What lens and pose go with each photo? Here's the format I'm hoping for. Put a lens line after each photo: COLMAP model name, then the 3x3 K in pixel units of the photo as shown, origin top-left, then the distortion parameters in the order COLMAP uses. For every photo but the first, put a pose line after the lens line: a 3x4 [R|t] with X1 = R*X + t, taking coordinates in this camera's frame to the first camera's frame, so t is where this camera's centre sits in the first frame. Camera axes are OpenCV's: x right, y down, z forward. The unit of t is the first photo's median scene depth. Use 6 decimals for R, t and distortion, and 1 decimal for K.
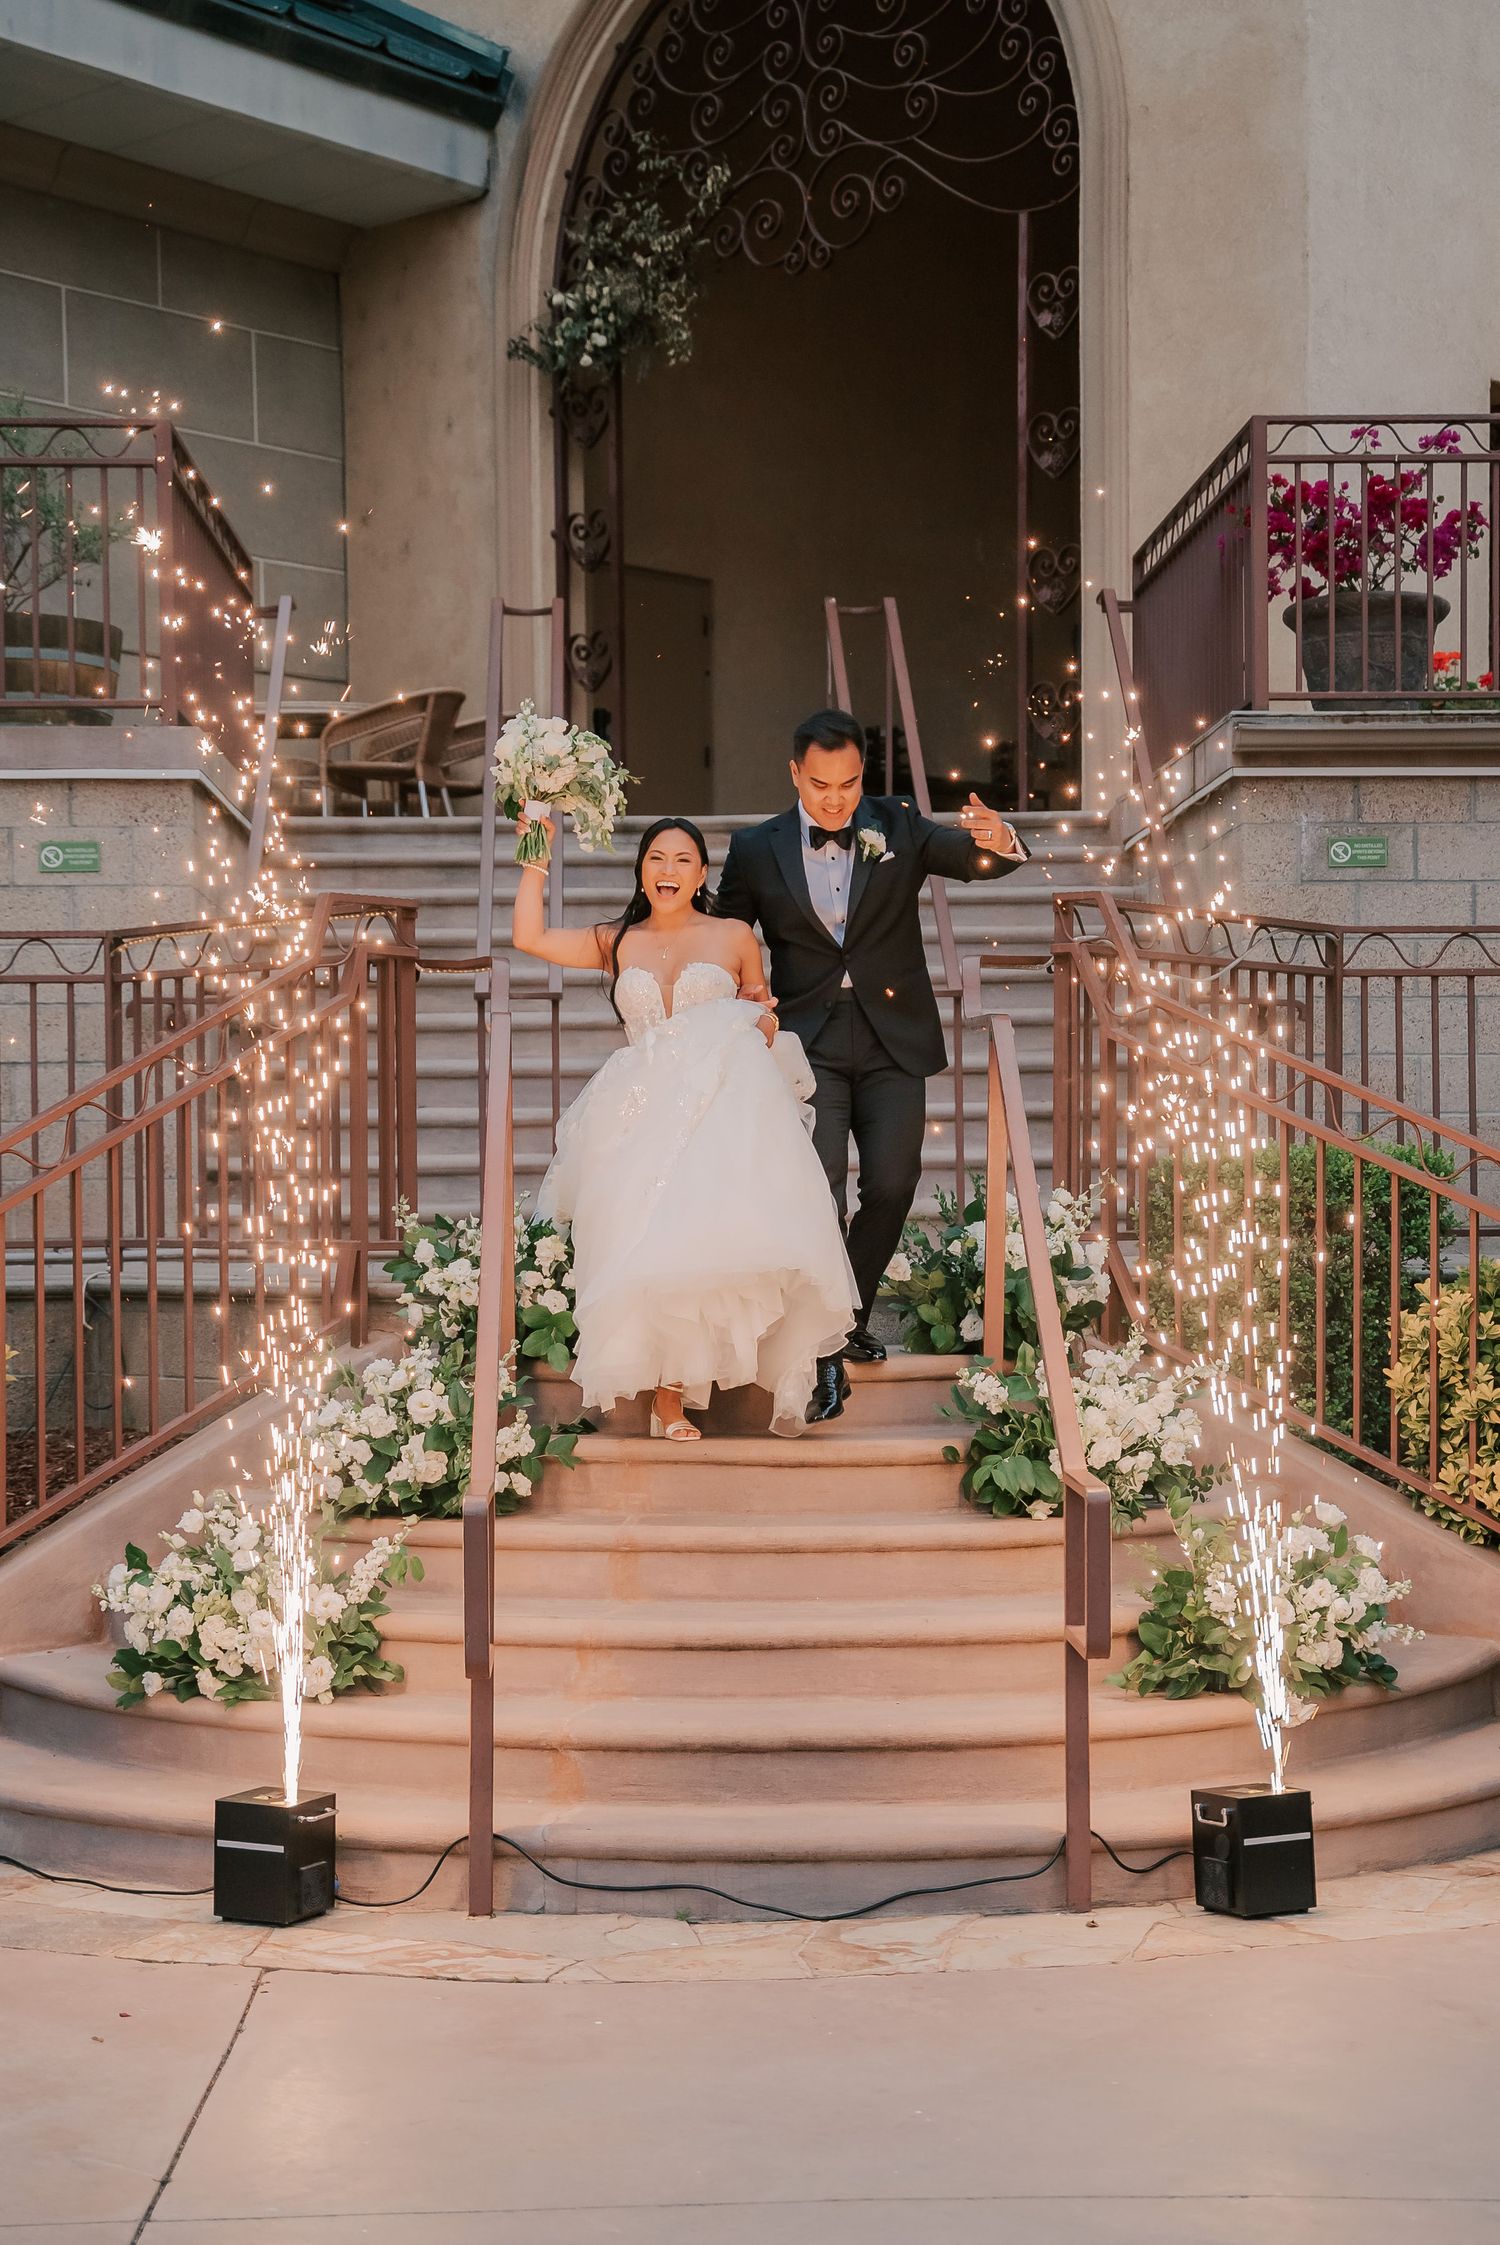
lens RADIAL K [[3314.3, 0, 801.3], [0, 3314.3, 1187.6], [0, 0, 1]] dist [0.101332, 0.000000]
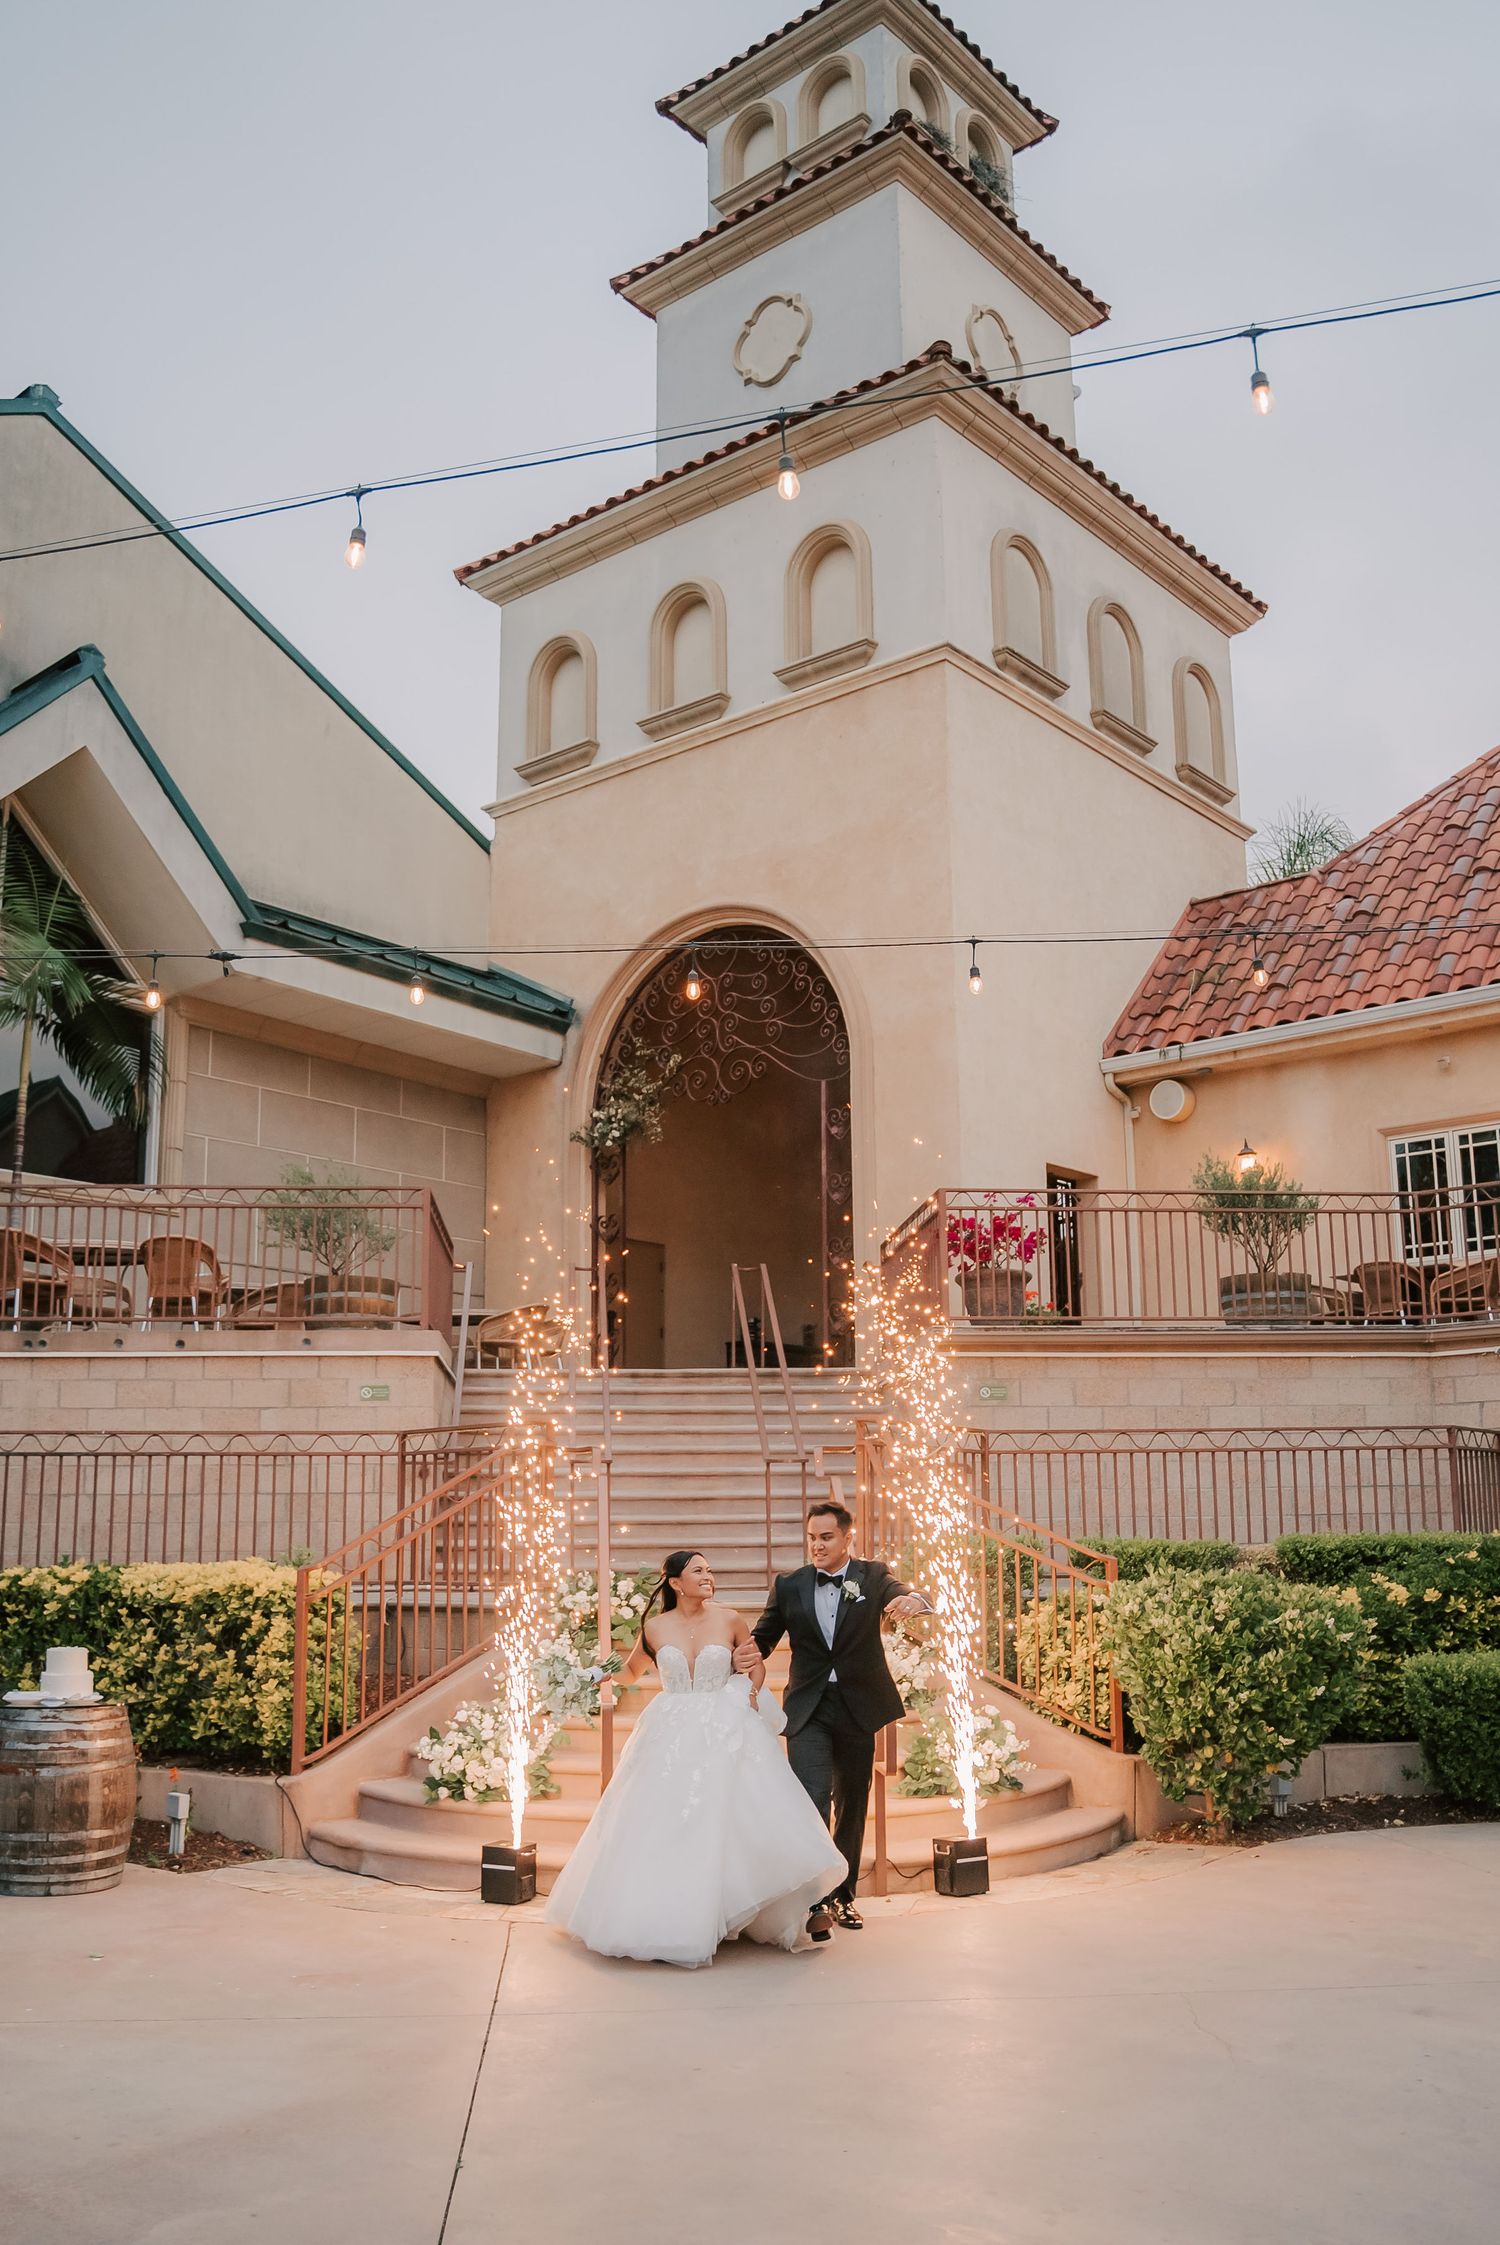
lens RADIAL K [[1810.3, 0, 776.2], [0, 1810.3, 1209.2], [0, 0, 1]] dist [-0.093932, 0.003159]
pose [[0.998569, 0.008315, 0.052835, -0.033571], [0.001588, 0.982798, -0.184680, -0.004794], [-0.053462, 0.184499, 0.981378, -0.144486]]
